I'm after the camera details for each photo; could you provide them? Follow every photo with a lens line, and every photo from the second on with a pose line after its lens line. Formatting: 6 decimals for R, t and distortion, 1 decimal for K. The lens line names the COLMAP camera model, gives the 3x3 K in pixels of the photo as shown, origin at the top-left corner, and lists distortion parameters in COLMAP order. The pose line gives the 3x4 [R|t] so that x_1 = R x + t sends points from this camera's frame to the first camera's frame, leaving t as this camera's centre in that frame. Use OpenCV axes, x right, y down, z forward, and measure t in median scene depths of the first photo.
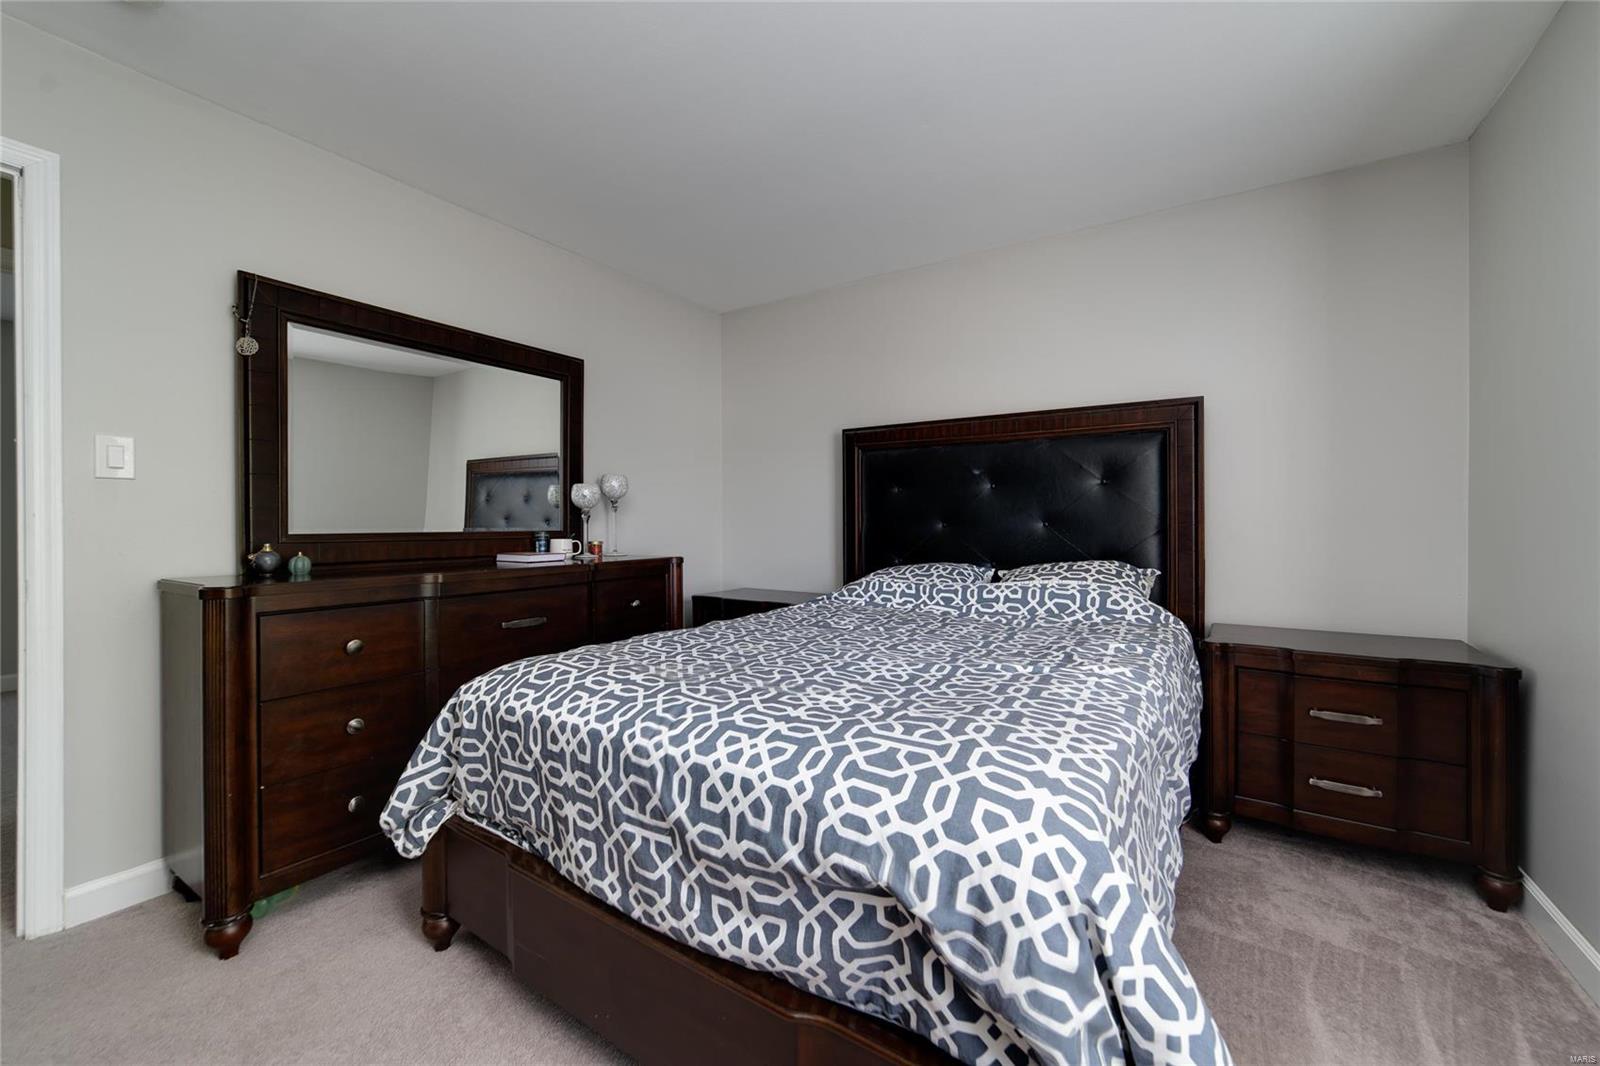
lens RADIAL K [[719.0, 0, 800.0], [0, 719.0, 533.0], [0, 0, 1]] dist [-0.060020, 0.013638]
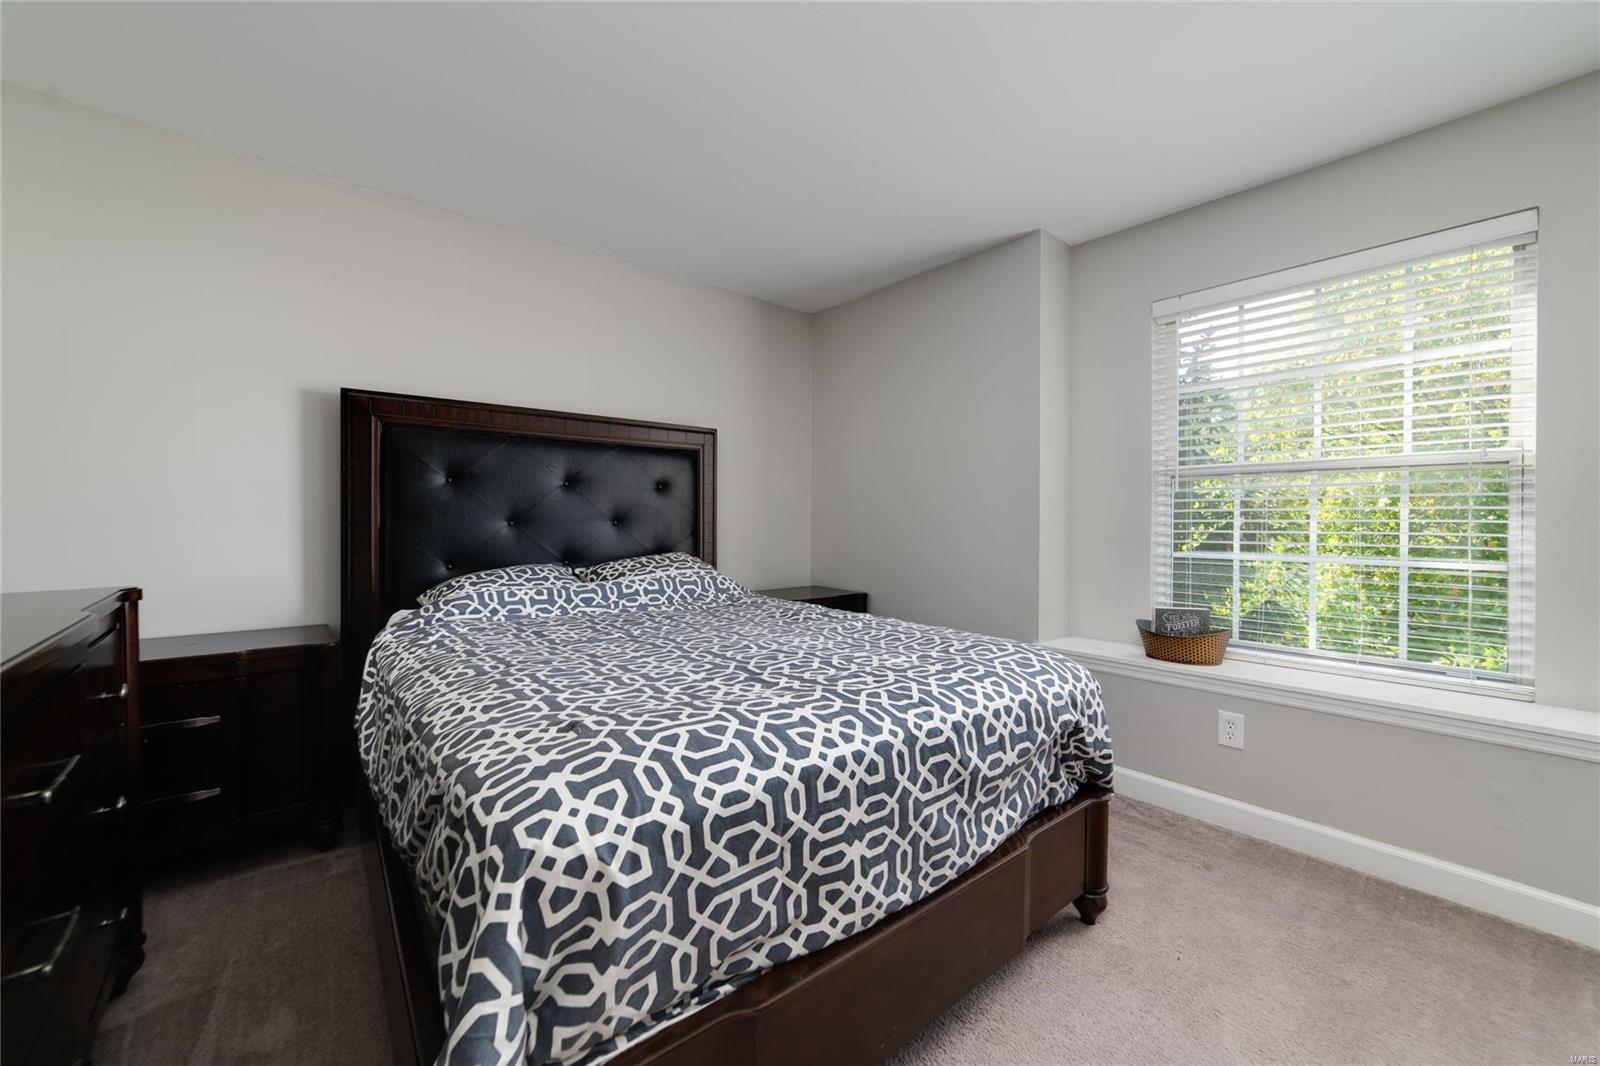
lens RADIAL K [[630.6, 0, 799.3], [0, 630.6, 536.8], [0, 0, 1]] dist [-0.023212, 0.008213]
pose [[0.219239, -0.015413, 0.975549, -1.044698], [0.013796, 0.999824, 0.012696, -0.009404], [-0.975574, 0.010675, 0.219414, 0.853485]]
